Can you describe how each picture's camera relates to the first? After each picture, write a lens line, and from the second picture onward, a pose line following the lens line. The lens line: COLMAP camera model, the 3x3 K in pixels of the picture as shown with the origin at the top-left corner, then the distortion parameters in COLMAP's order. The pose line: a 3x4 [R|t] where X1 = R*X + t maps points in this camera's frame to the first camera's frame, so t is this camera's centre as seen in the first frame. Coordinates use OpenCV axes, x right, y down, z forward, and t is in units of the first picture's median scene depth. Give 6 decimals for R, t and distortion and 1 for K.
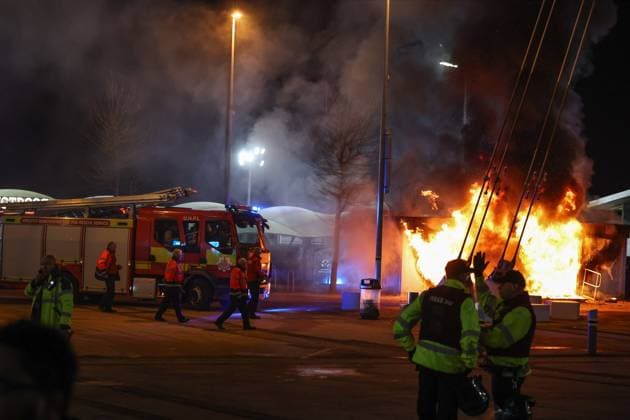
lens RADIAL K [[1376.0, 0, 314.4], [0, 1376.0, 209.0], [0, 0, 1]] dist [-0.174006, 0.168824]
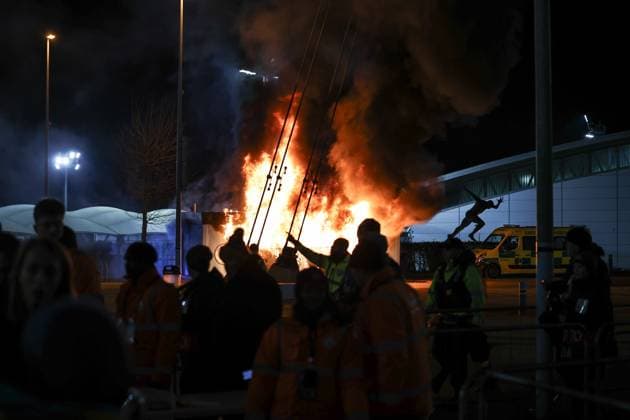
lens RADIAL K [[1570.7, 0, 333.4], [0, 1570.7, 212.4], [0, 0, 1]] dist [-0.053082, 0.317940]
pose [[0.992311, -0.025823, 0.121043, 0.016069], [0.025639, 0.999667, 0.003075, 0.004972], [-0.121082, 0.000052, 0.992643, -0.338061]]
